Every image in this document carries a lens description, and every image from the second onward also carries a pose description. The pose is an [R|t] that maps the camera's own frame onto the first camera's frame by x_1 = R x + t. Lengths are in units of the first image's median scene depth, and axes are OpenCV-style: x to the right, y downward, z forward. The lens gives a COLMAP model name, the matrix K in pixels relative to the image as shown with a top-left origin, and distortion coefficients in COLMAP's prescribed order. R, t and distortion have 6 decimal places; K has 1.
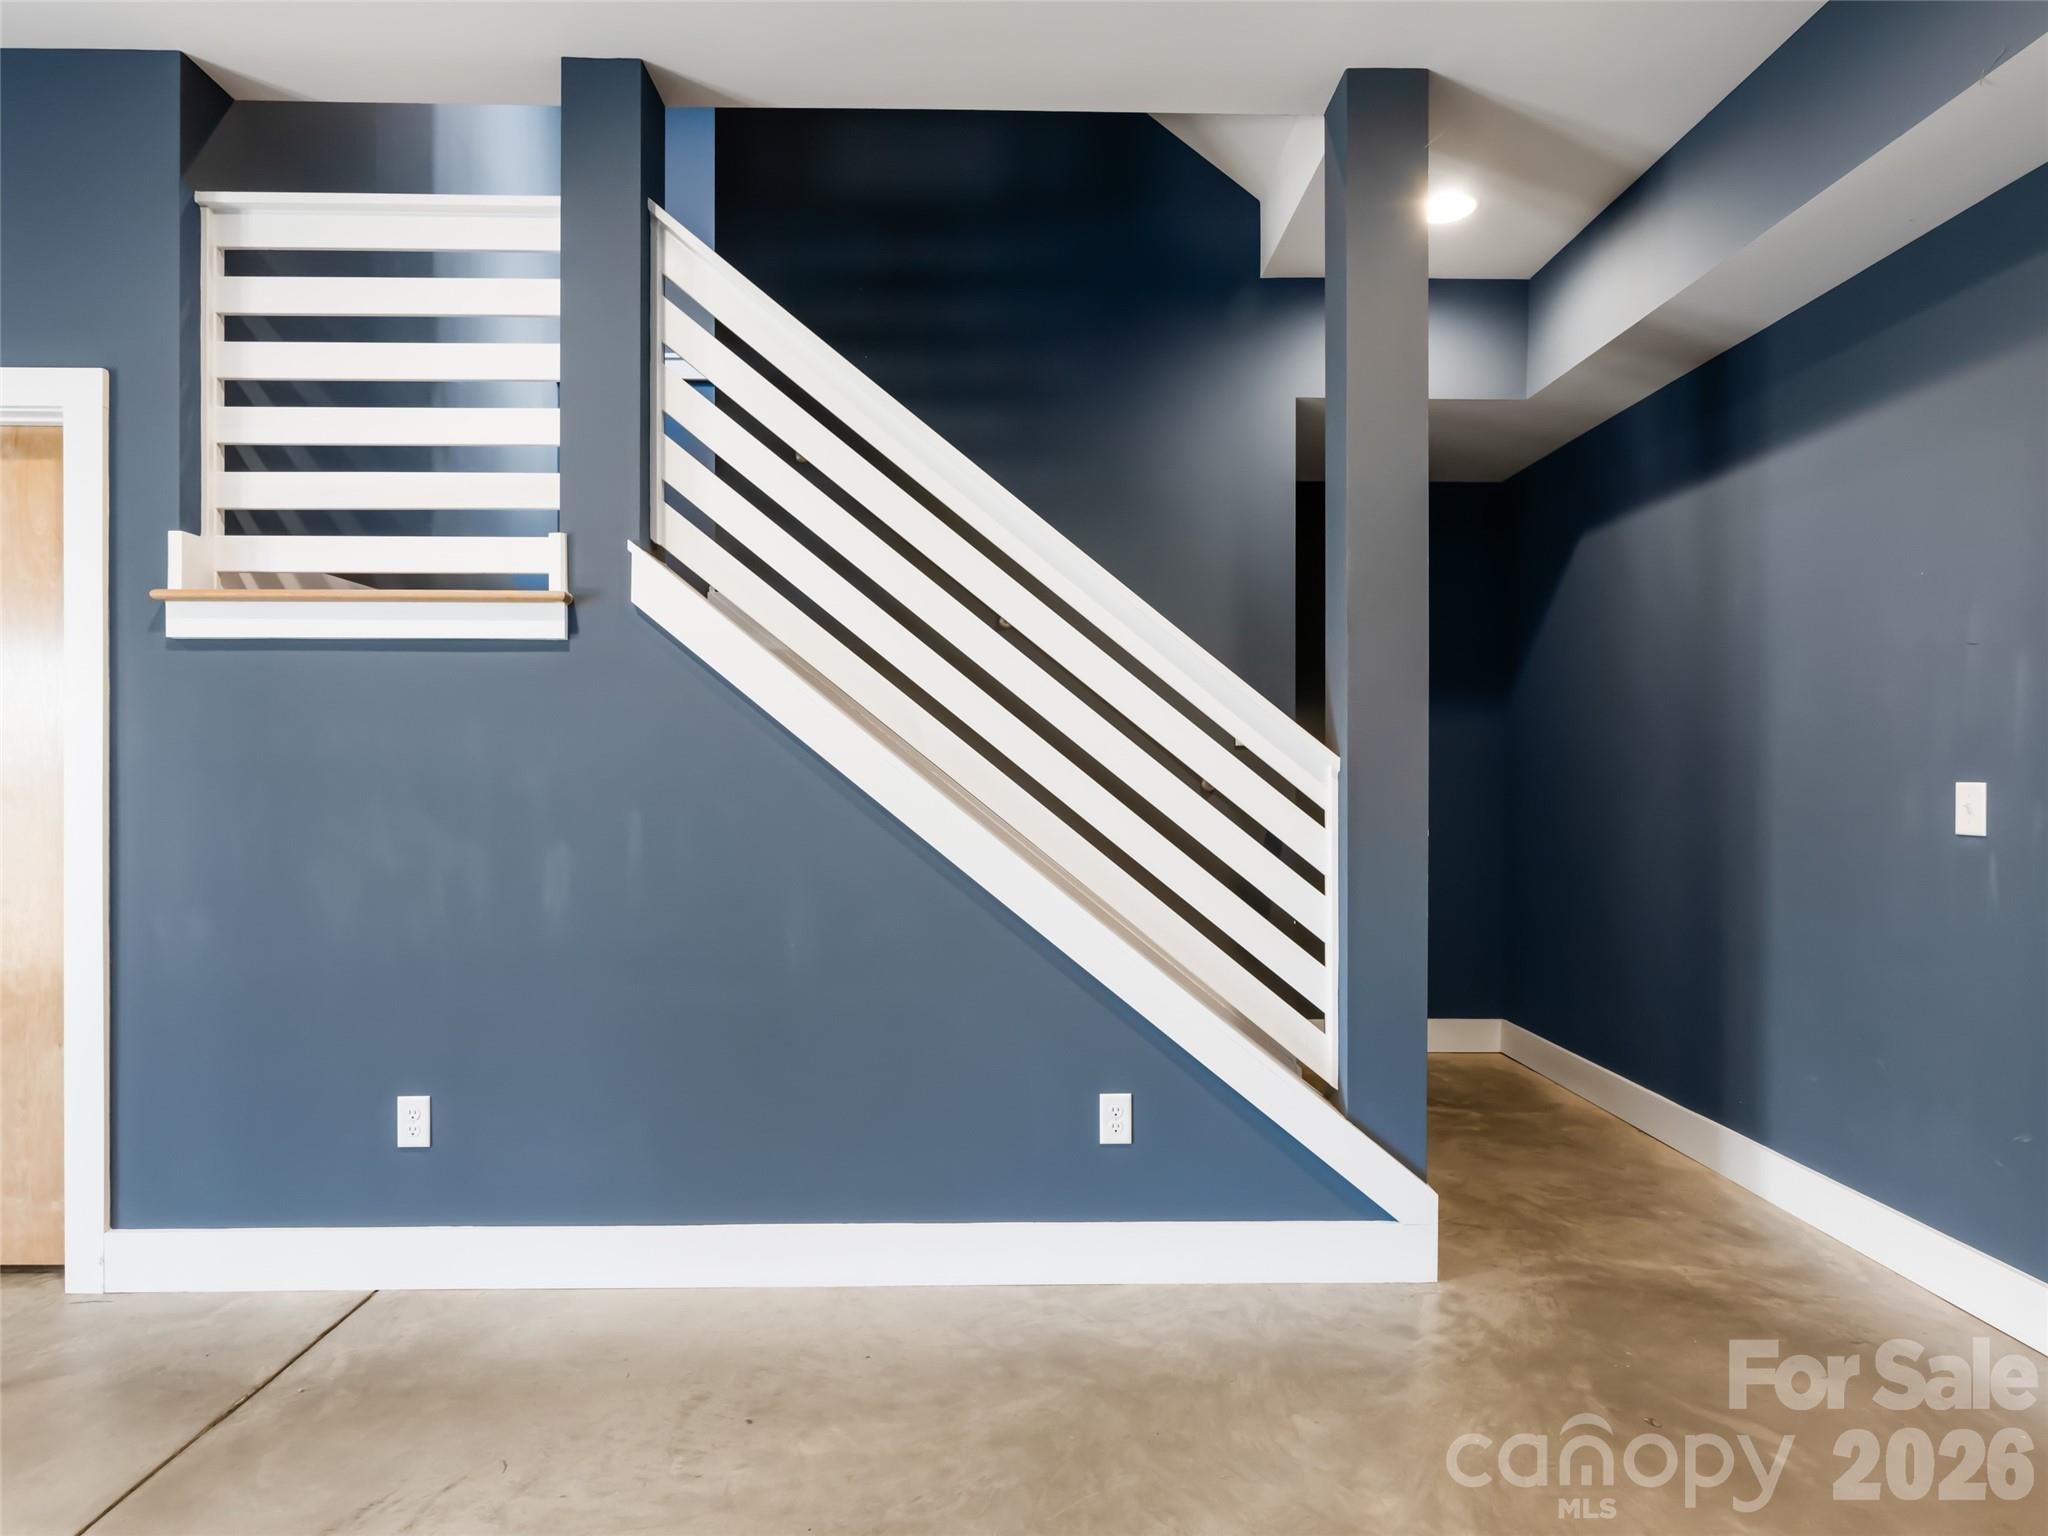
lens RADIAL K [[1144.4, 0, 1020.0], [0, 1144.4, 746.5], [0, 0, 1]] dist [-0.004140, 0.000662]
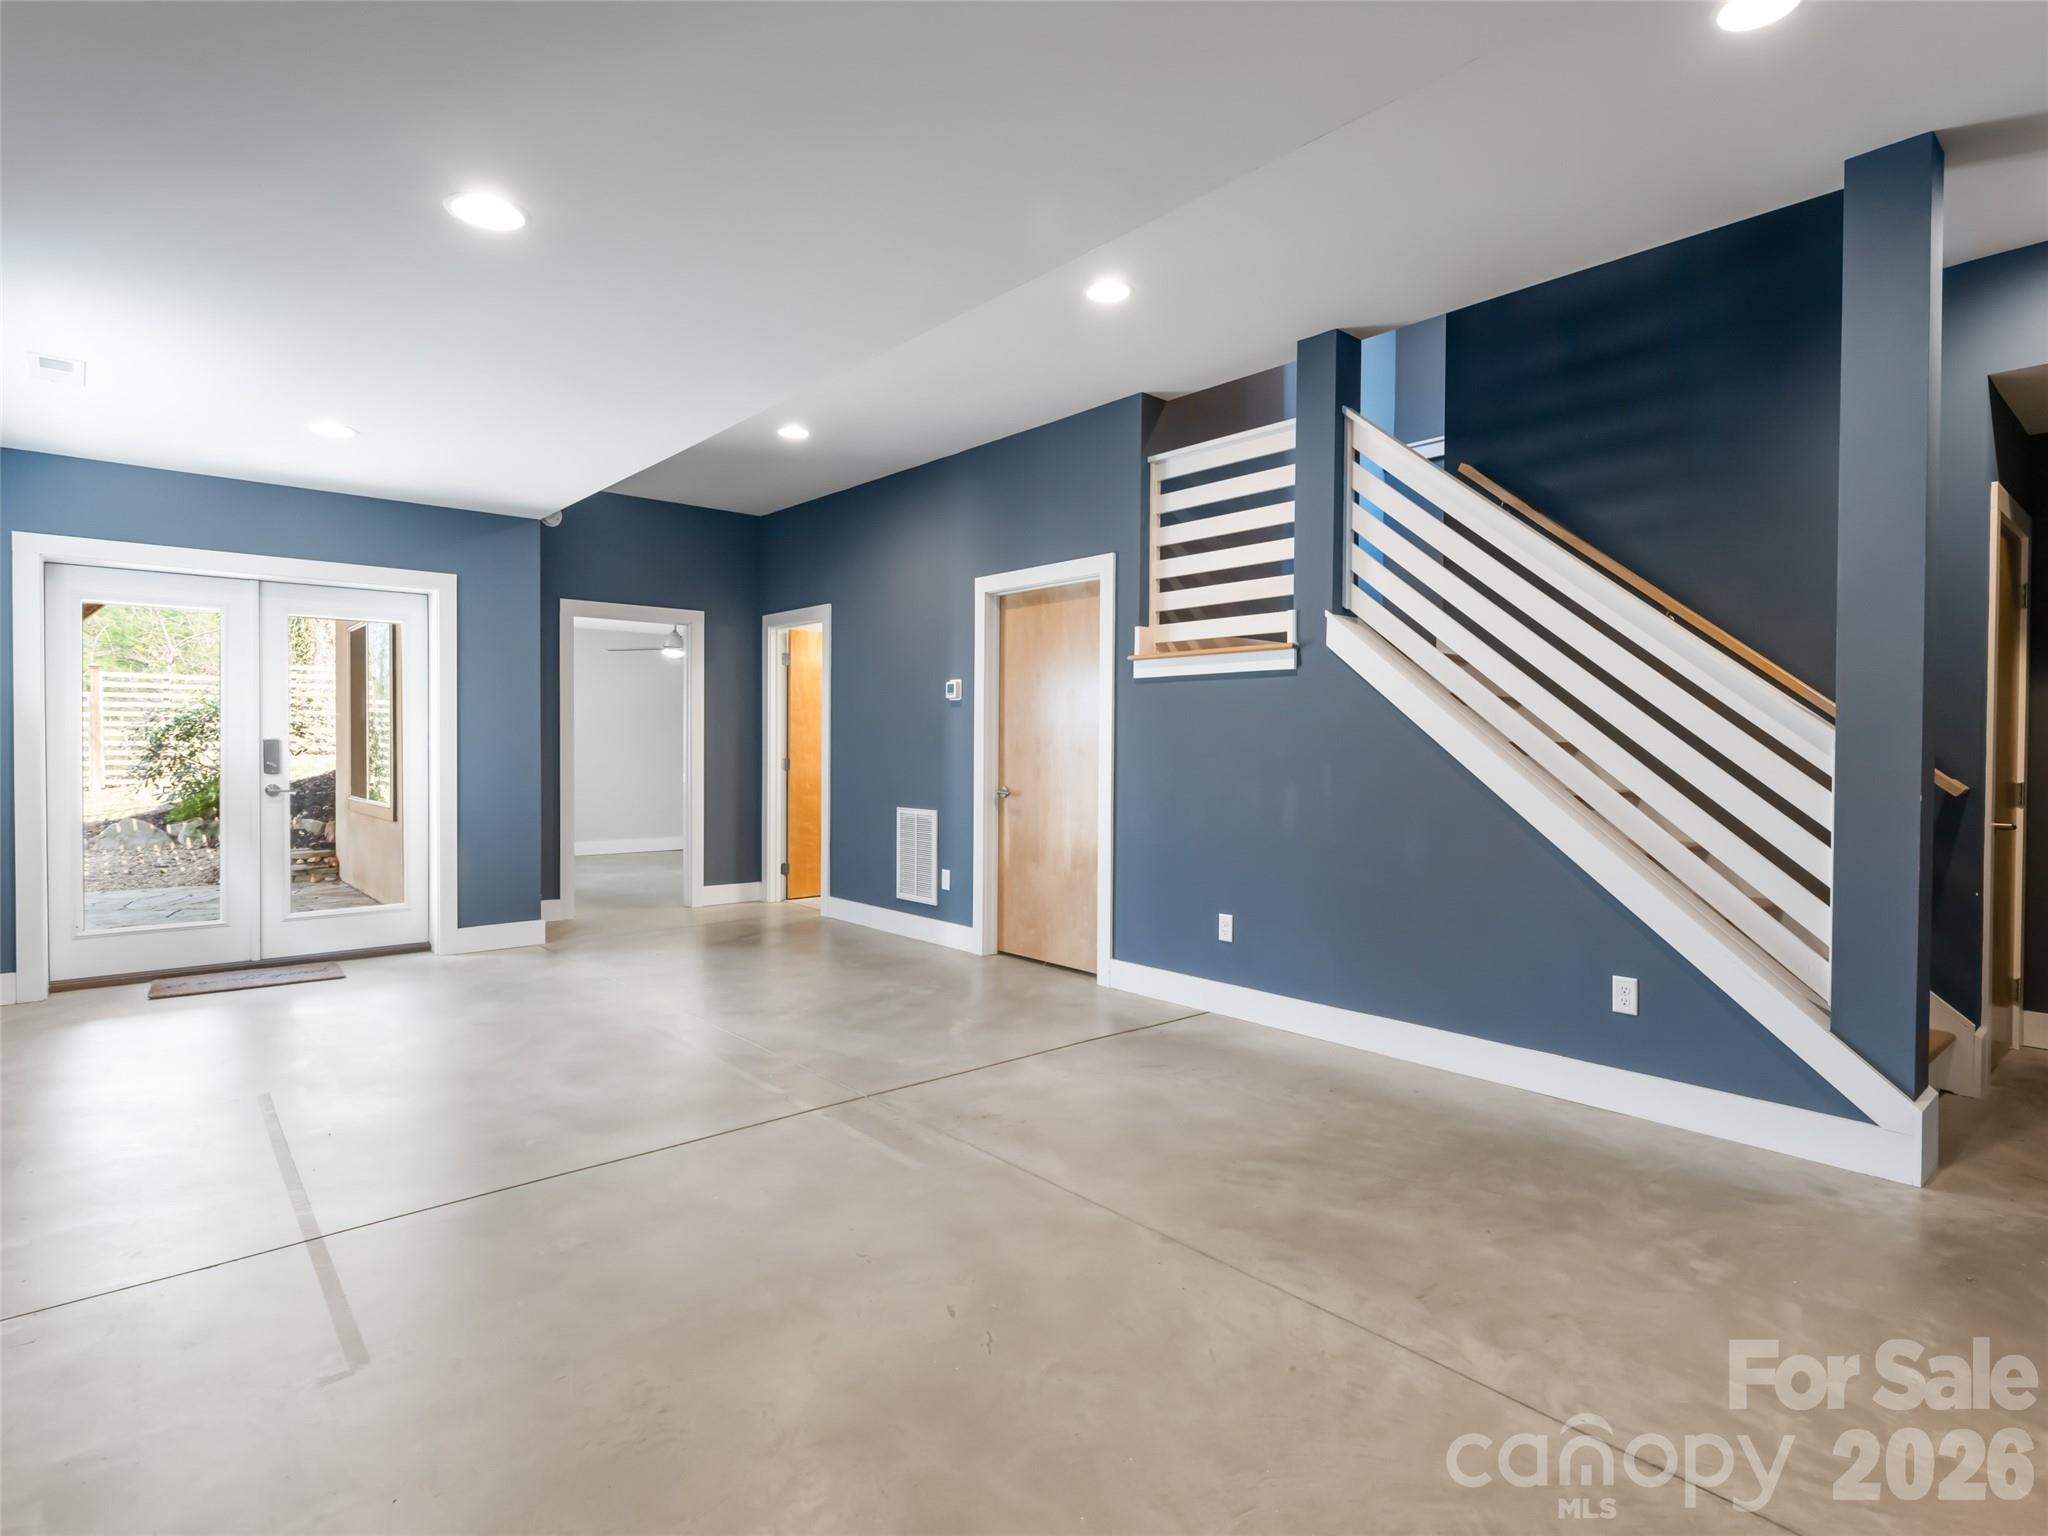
lens RADIAL K [[1038.1, 0, 1026.8], [0, 1038.1, 765.4], [0, 0, 1]] dist [0.000631, 0.000357]
pose [[0.640931, 0.018945, -0.767364, 0.575038], [-0.007504, 0.999802, 0.018416, 0.029412], [0.767562, -0.006045, 0.640947, -0.356379]]
